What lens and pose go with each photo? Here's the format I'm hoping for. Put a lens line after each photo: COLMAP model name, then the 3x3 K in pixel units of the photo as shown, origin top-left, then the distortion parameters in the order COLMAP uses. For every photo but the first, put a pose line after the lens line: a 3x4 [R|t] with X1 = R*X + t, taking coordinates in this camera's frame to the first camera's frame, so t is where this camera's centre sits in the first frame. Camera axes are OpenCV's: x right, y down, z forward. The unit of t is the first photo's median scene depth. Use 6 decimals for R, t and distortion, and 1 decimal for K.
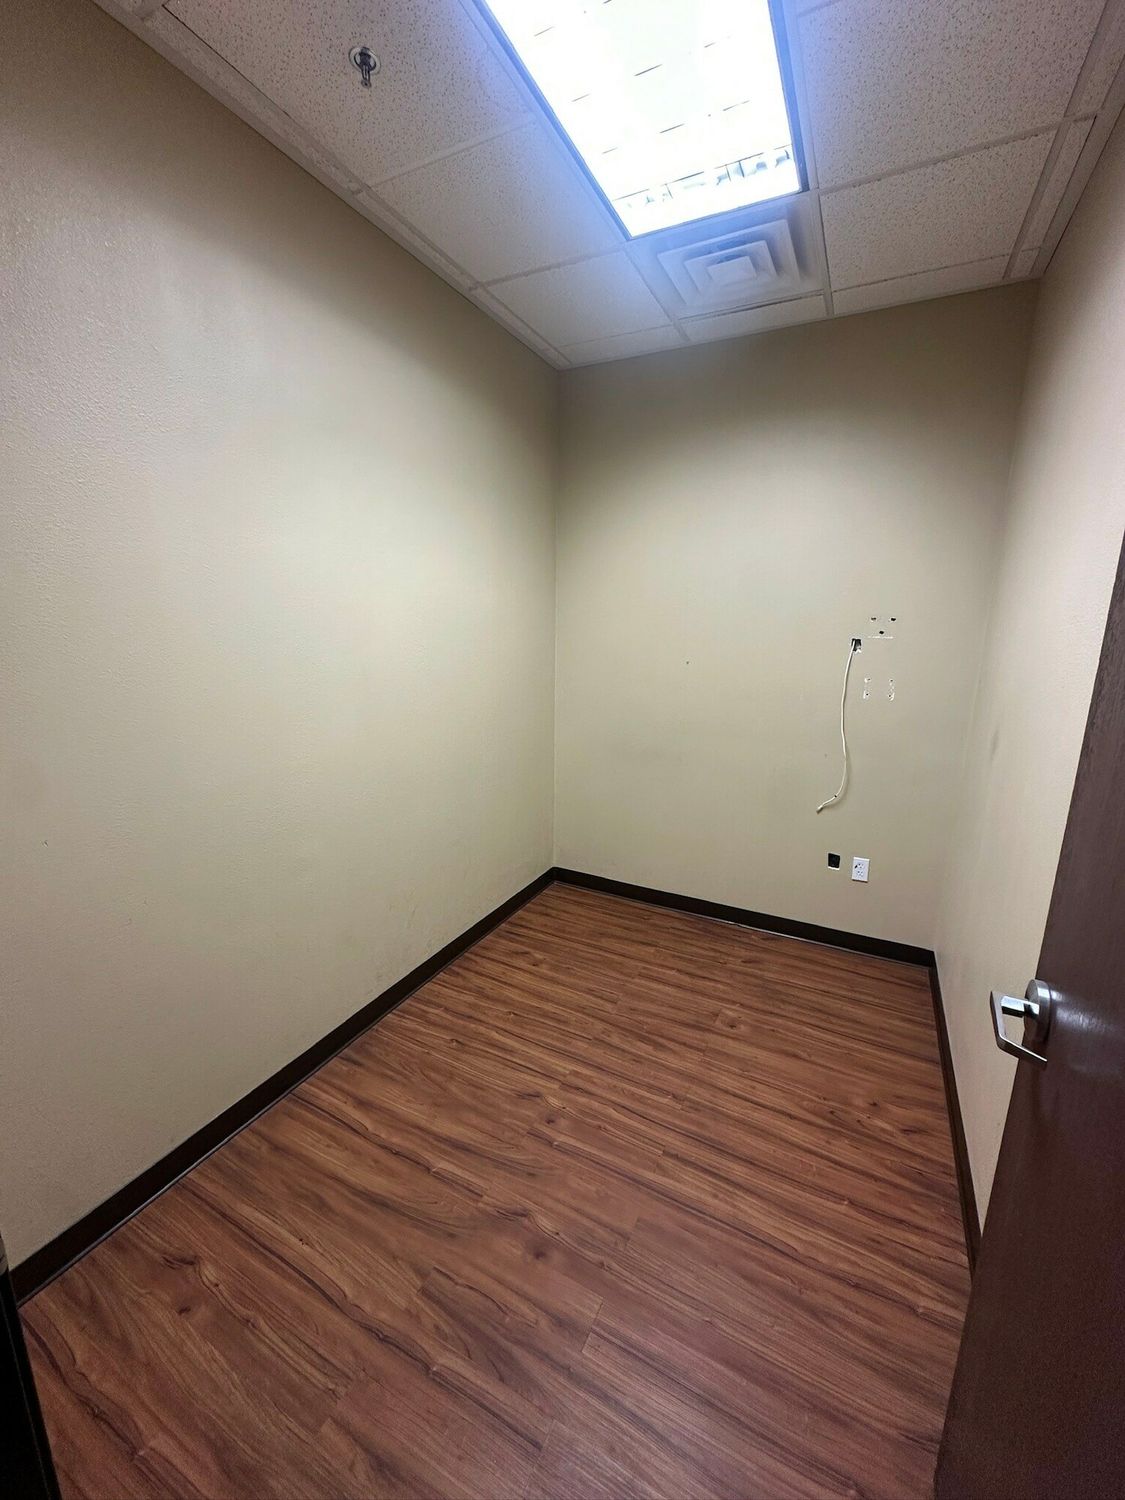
lens RADIAL K [[602.0, 0, 561.8], [0, 602.0, 754.8], [0, 0, 1]] dist [-0.007241, 0.000205]
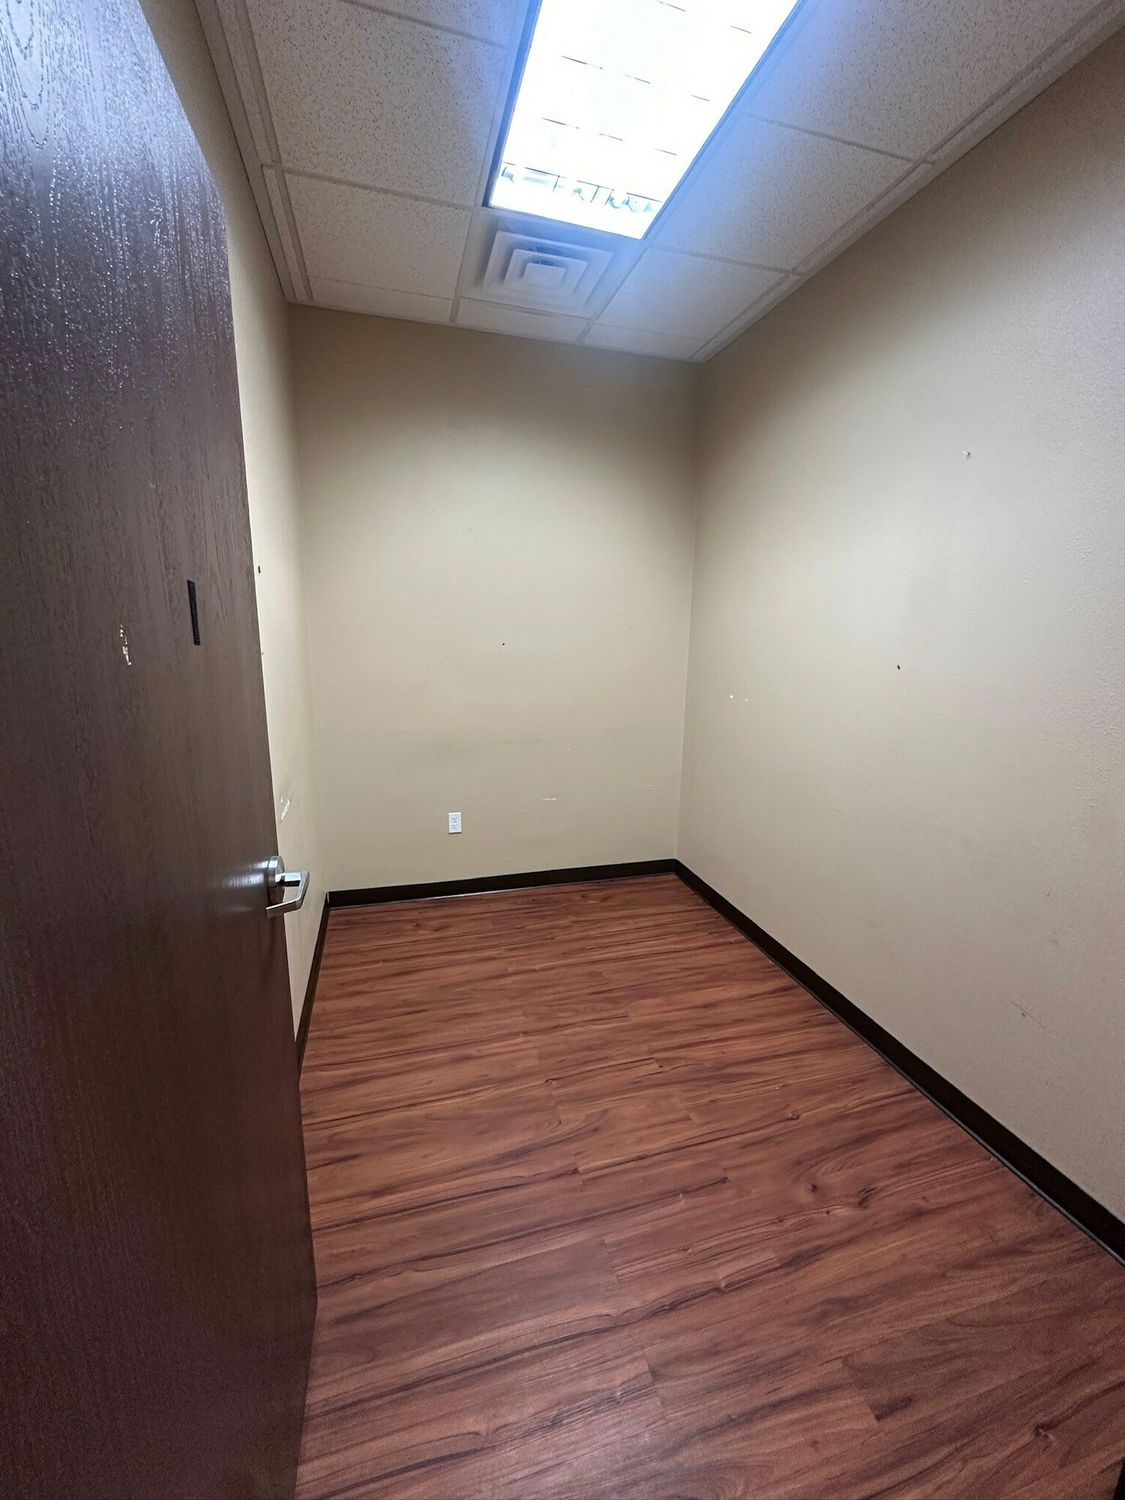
lens RADIAL K [[602.0, 0, 570.5], [0, 602.0, 755.1], [0, 0, 1]] dist [-0.007241, 0.000205]
pose [[0.721799, -0.166055, 0.671886, -0.631678], [0.141398, 0.985696, 0.091710, -0.046704], [-0.677504, 0.028807, 0.734954, 0.224612]]
